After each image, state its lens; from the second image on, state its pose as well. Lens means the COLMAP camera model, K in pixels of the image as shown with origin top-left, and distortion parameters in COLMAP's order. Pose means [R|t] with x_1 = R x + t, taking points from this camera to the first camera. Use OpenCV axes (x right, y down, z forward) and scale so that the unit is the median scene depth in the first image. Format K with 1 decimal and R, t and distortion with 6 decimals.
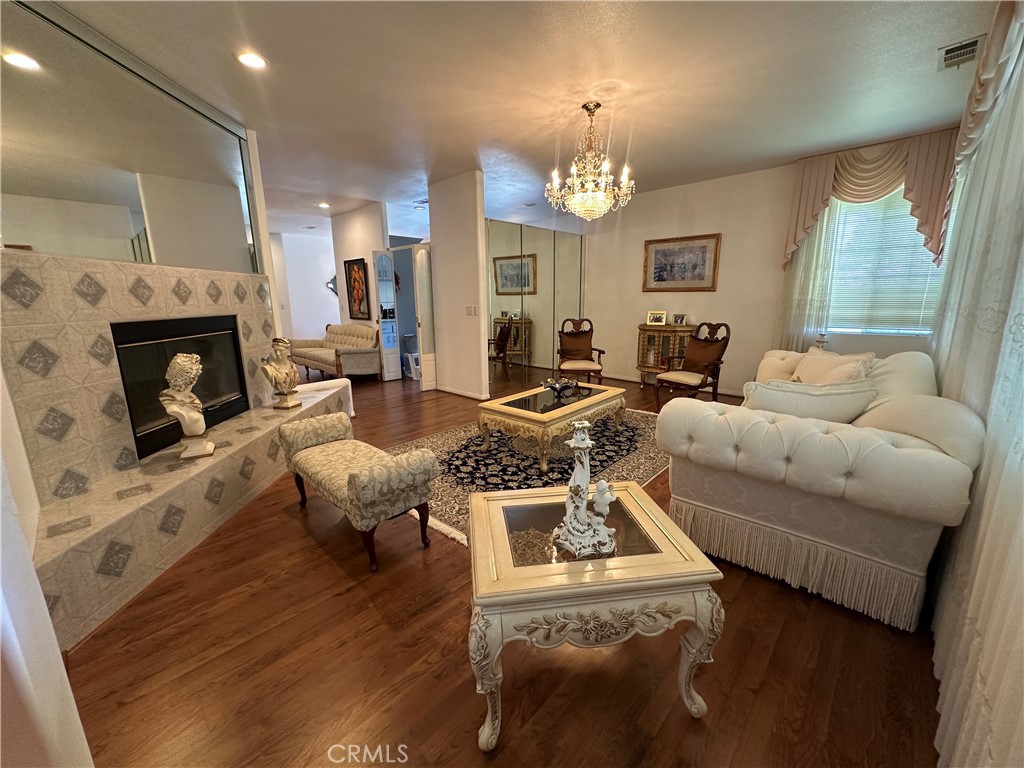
lens RADIAL K [[410.1, 0, 511.3], [0, 410.1, 383.2], [0, 0, 1]] dist [-0.002646, 0.000900]
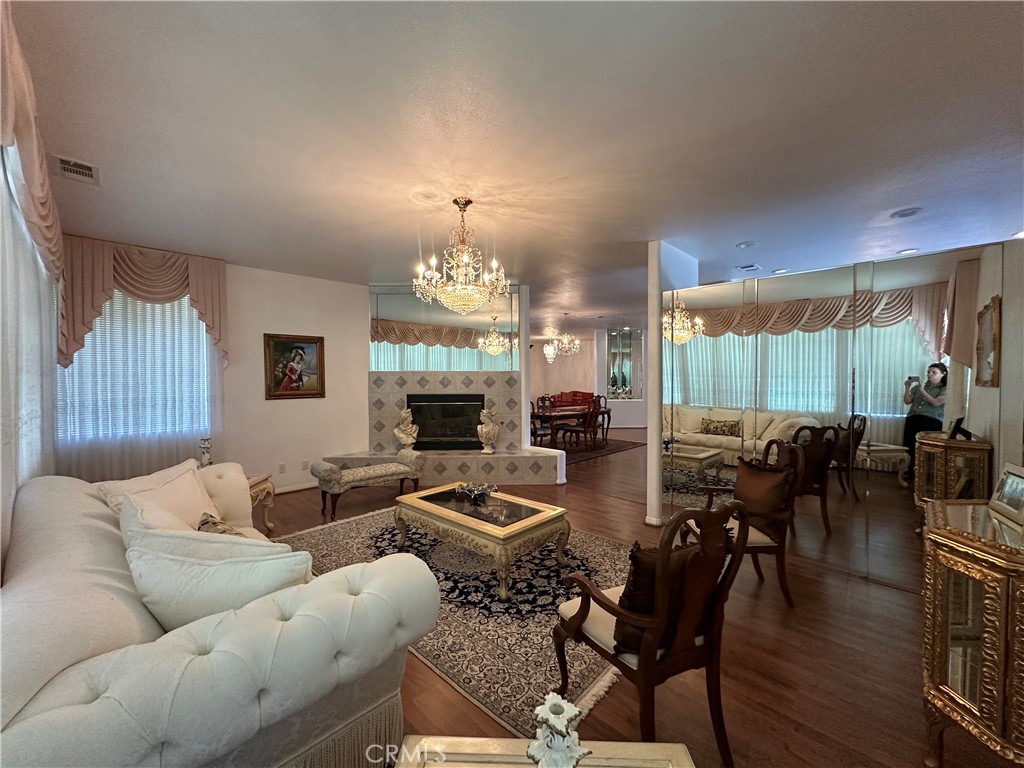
lens RADIAL K [[410.1, 0, 510.6], [0, 410.1, 382.9], [0, 0, 1]] dist [-0.002646, 0.000900]
pose [[-0.024730, 0.024631, -0.999391, 1.206438], [-0.204264, 0.978481, 0.029170, -0.321190], [0.978603, 0.204861, -0.019167, 1.257252]]
